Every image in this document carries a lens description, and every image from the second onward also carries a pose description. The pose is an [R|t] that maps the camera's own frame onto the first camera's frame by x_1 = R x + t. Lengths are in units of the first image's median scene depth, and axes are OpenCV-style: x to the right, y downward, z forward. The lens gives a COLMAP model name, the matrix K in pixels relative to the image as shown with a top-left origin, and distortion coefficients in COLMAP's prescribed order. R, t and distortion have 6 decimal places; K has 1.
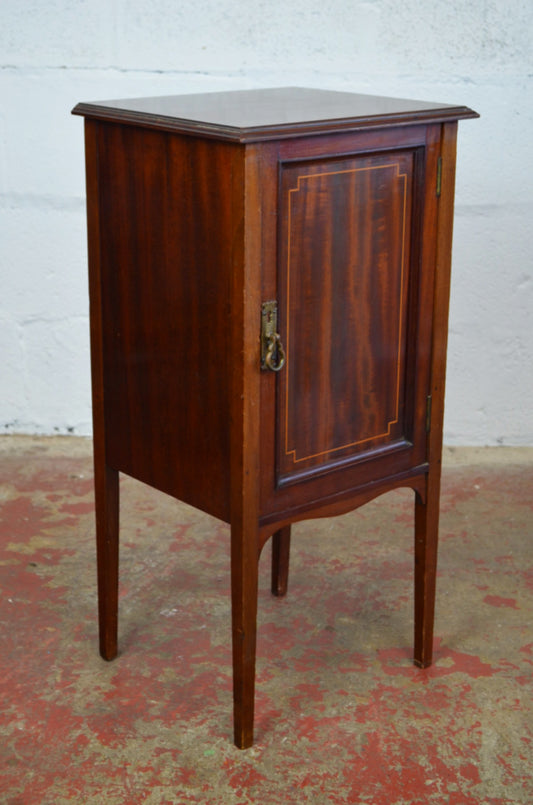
lens RADIAL K [[1419.9, 0, 265.4], [0, 1419.9, 403.1], [0, 0, 1]] dist [-0.011663, 0.013693]
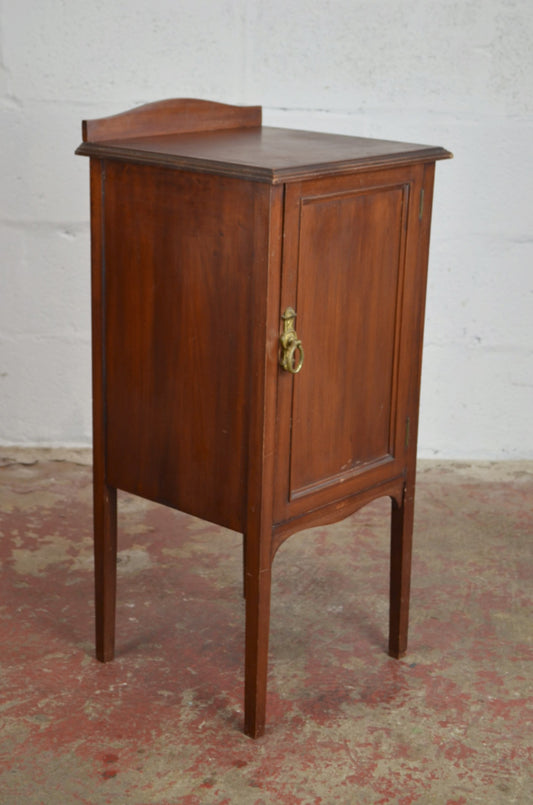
lens RADIAL K [[1419.9, 0, 265.4], [0, 1419.9, 403.1], [0, 0, 1]] dist [-0.011663, 0.013693]
pose [[0.998679, 0.003333, 0.051275, -0.181021], [-0.002109, 0.999712, -0.023914, 0.017247], [-0.051340, 0.023774, 0.998398, -0.078262]]
